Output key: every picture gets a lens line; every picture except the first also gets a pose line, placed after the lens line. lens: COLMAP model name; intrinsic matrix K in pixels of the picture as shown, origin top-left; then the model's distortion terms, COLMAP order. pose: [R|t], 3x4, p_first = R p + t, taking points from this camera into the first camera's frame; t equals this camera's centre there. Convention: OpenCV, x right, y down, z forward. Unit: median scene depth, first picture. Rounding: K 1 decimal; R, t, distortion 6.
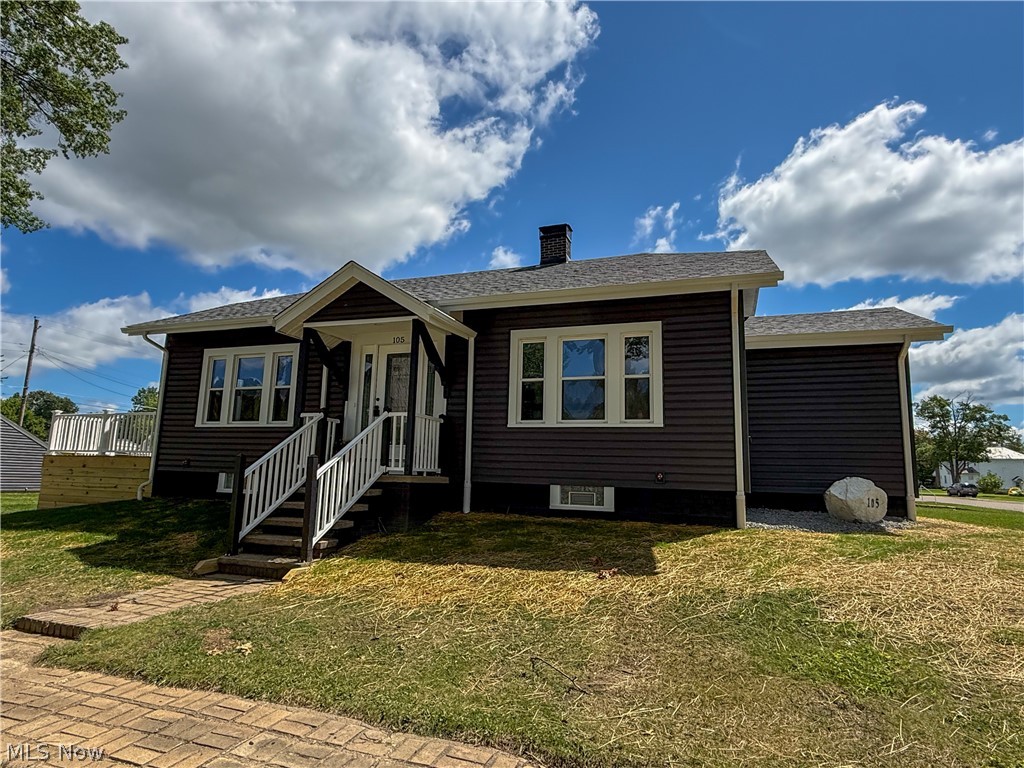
lens RADIAL K [[579.4, 0, 510.0], [0, 579.4, 379.8], [0, 0, 1]] dist [-0.000270, 0.000922]
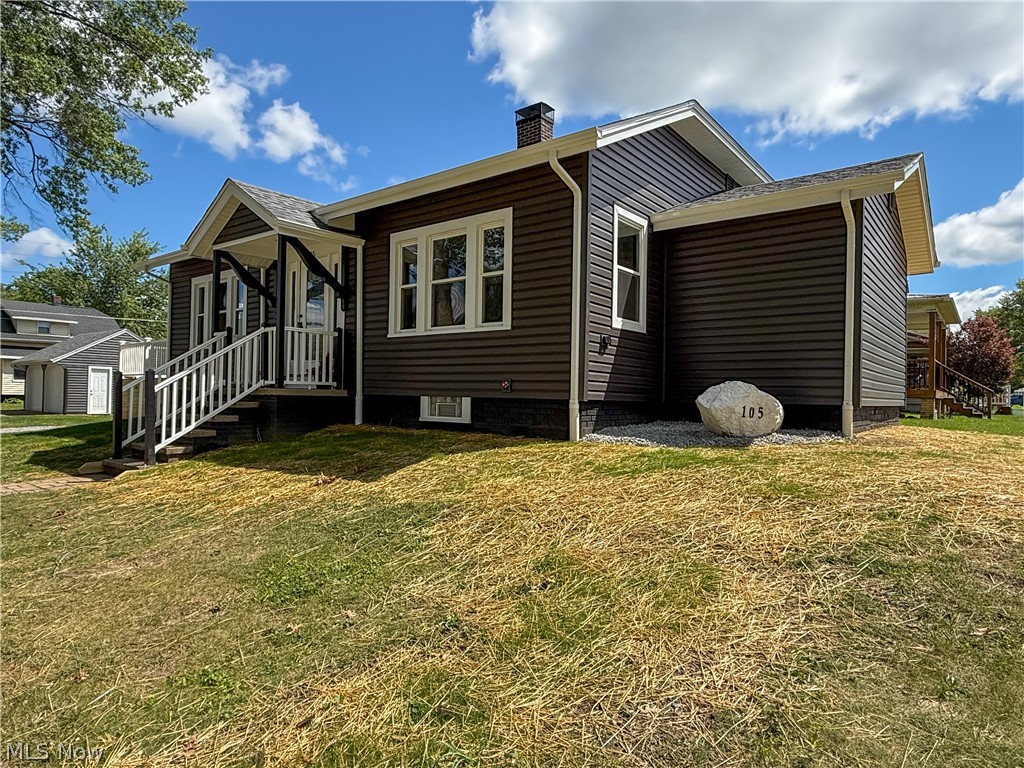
lens RADIAL K [[610.0, 0, 516.6], [0, 610.0, 386.2], [0, 0, 1]] dist [0.016641, -0.000414]
pose [[0.949255, -0.017036, -0.314047, 0.538980], [0.063253, 0.988470, 0.137569, 0.037019], [0.308082, -0.150452, 0.939388, 0.105946]]
